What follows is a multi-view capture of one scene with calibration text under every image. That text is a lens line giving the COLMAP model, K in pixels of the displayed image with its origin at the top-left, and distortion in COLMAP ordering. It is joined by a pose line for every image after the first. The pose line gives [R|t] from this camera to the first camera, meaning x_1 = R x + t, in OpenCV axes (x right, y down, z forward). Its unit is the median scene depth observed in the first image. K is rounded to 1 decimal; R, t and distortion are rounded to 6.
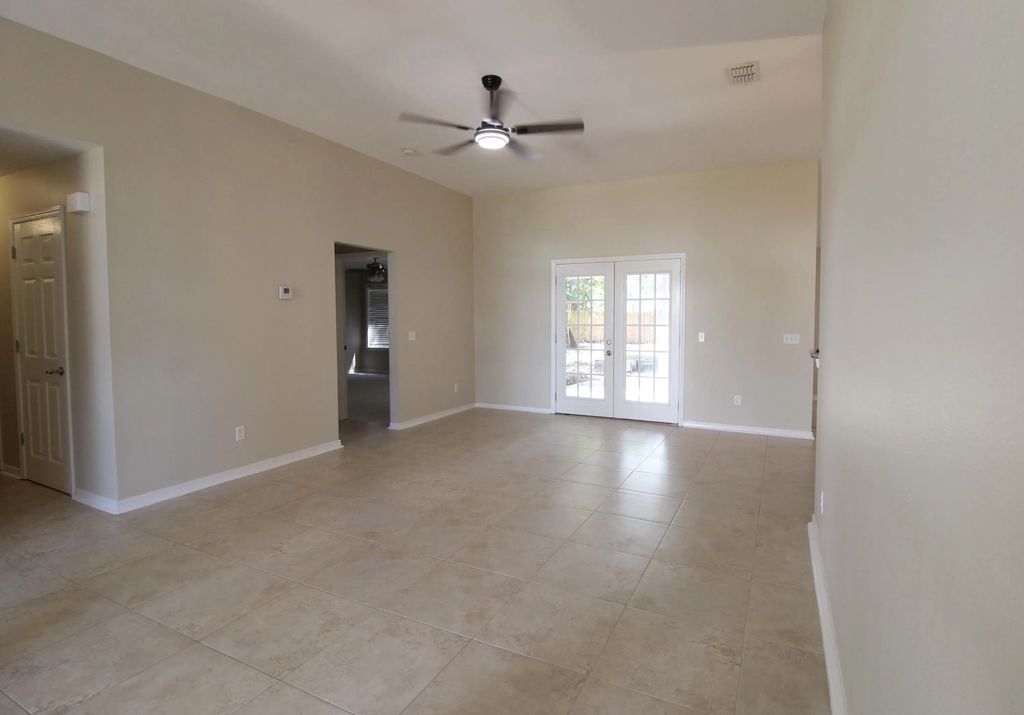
lens RADIAL K [[485.4, 0, 512.0], [0, 485.4, 357.5], [0, 0, 1]] dist [-0.003176, -0.000419]
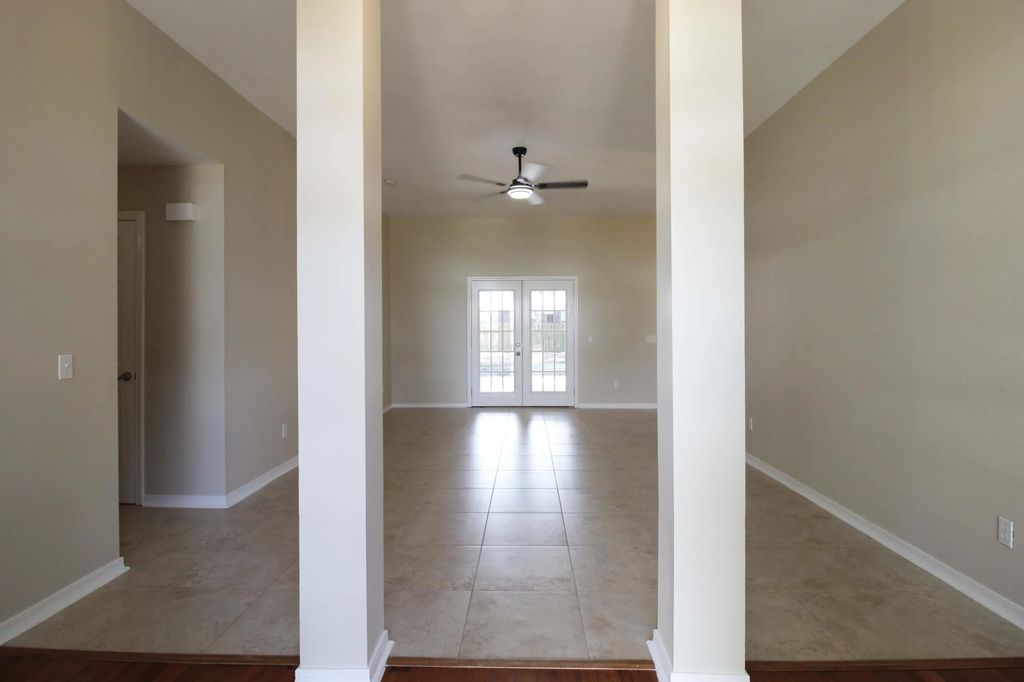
lens RADIAL K [[470.2, 0, 514.5], [0, 470.2, 330.0], [0, 0, 1]] dist [-0.017426, -0.000540]
pose [[0.913170, -0.004244, 0.407557, -0.308940], [0.036342, 0.996811, -0.071047, 0.016739], [-0.405956, 0.079690, 0.910412, -0.090675]]
